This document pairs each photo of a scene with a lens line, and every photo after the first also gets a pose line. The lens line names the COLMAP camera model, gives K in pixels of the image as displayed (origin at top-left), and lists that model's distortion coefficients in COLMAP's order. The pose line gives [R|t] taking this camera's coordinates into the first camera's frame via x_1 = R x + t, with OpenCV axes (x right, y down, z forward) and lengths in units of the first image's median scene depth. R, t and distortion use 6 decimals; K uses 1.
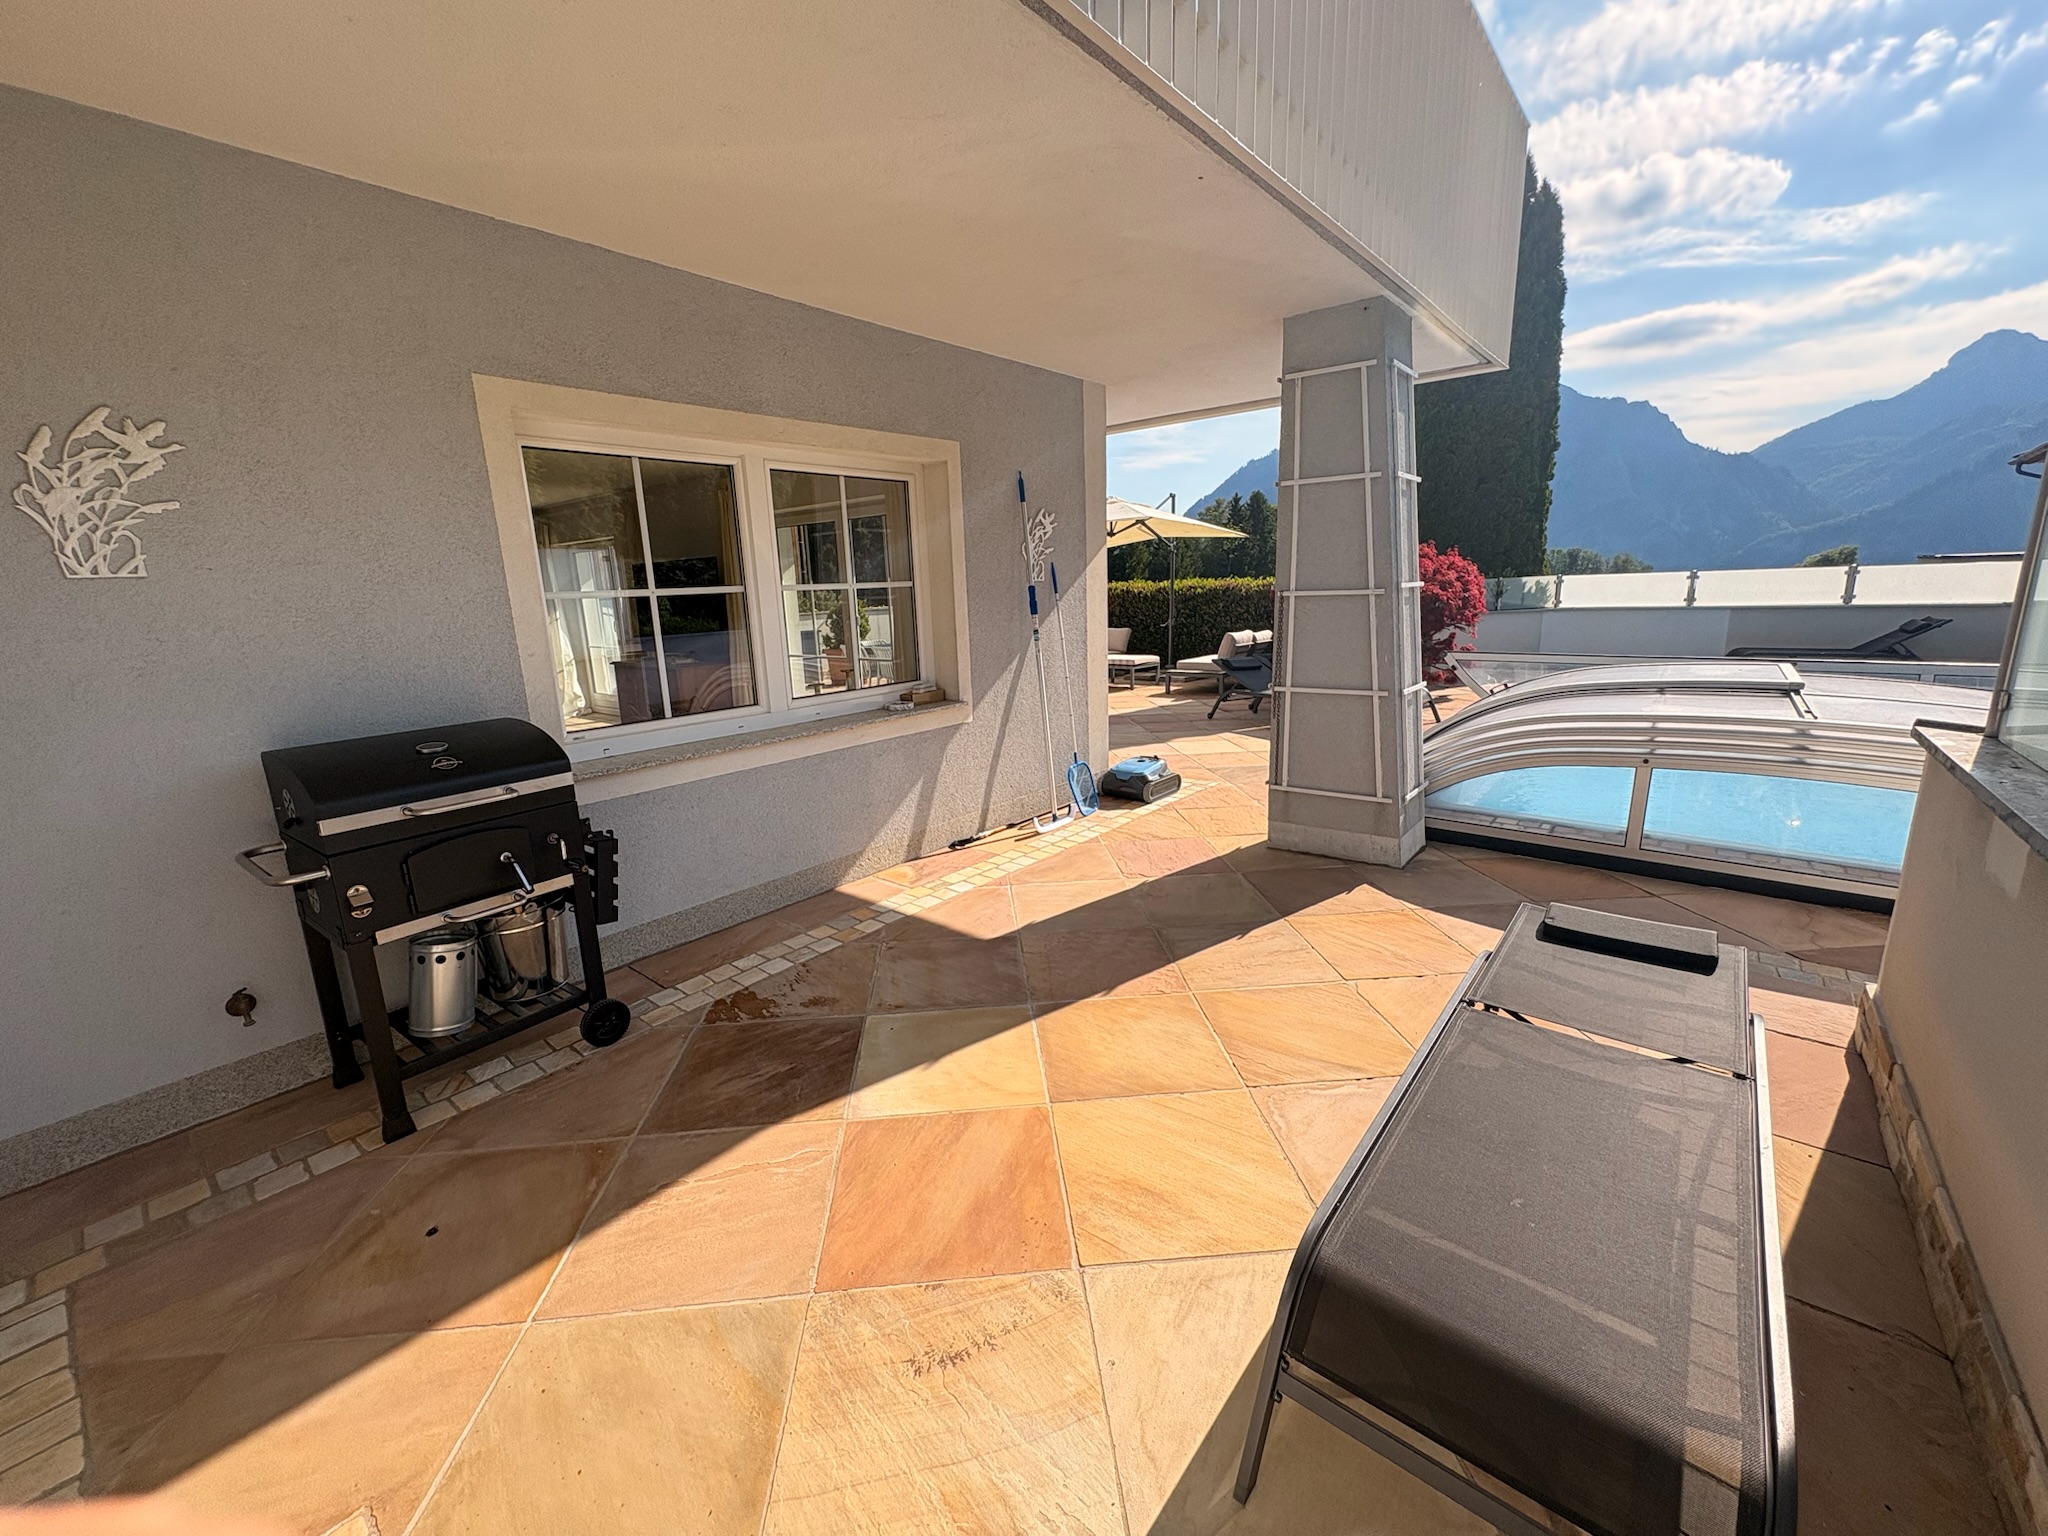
lens RADIAL K [[820.7, 0, 1015.7], [0, 820.7, 769.1], [0, 0, 1]] dist [-0.001793, -0.000554]
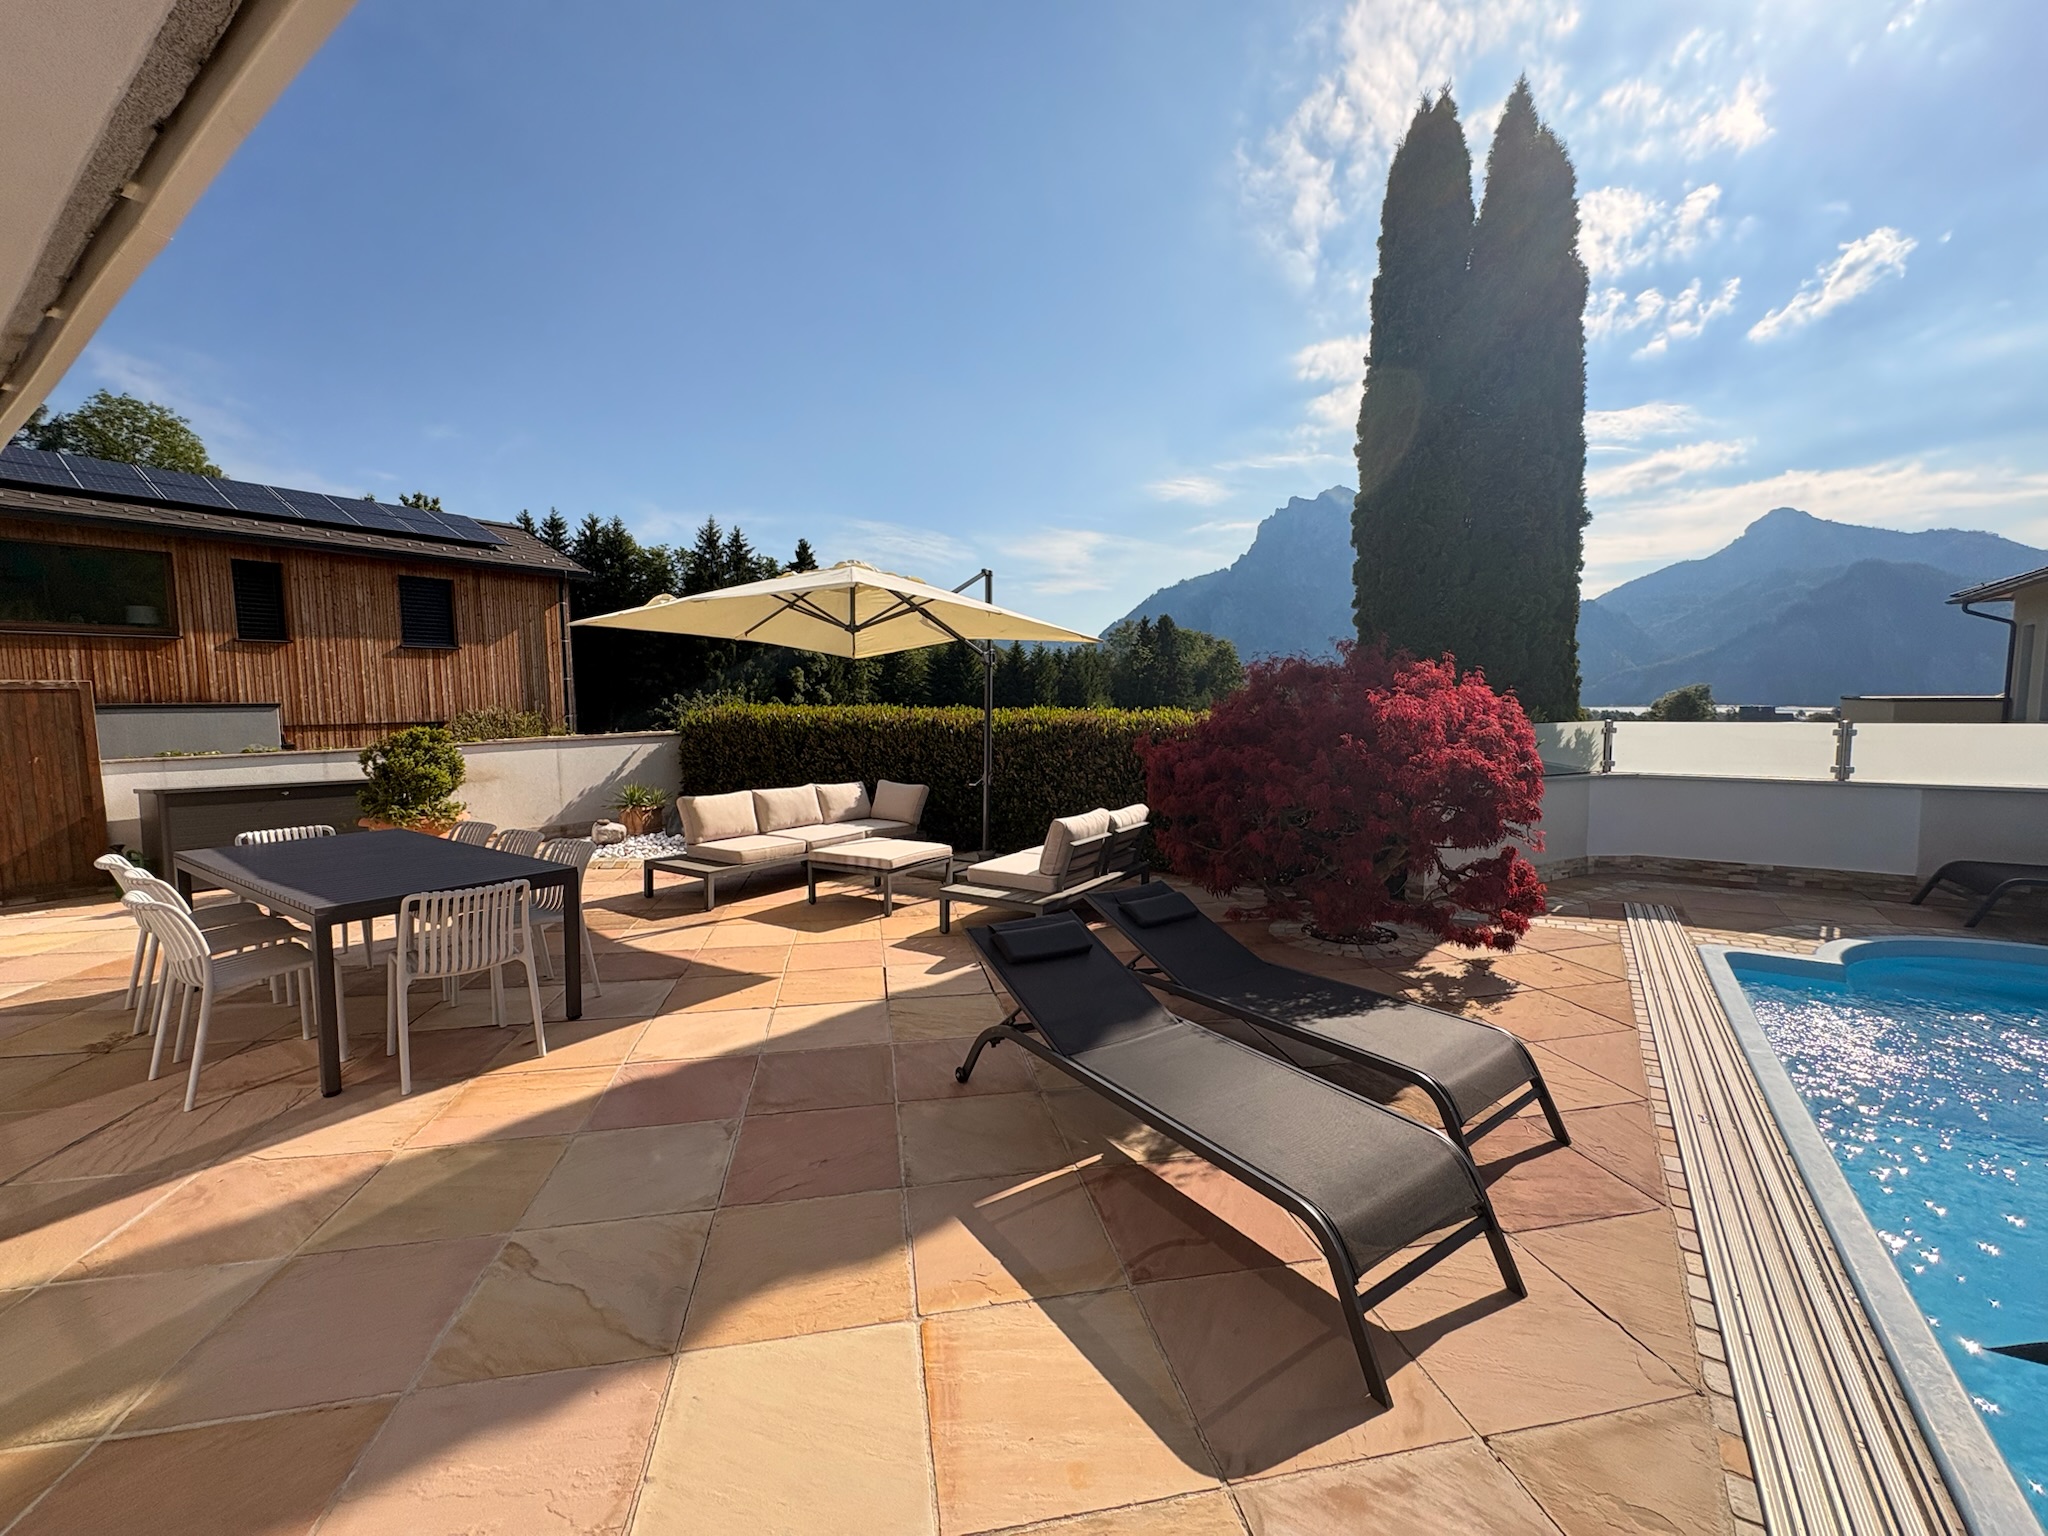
lens RADIAL K [[820.7, 0, 1021.8], [0, 820.7, 759.7], [0, 0, 1]] dist [-0.001793, -0.000554]
pose [[0.994390, 0.020016, 0.103862, 0.160687], [-0.004620, 0.989214, -0.146402, -0.111609], [-0.105672, 0.145101, 0.983758, 0.432224]]
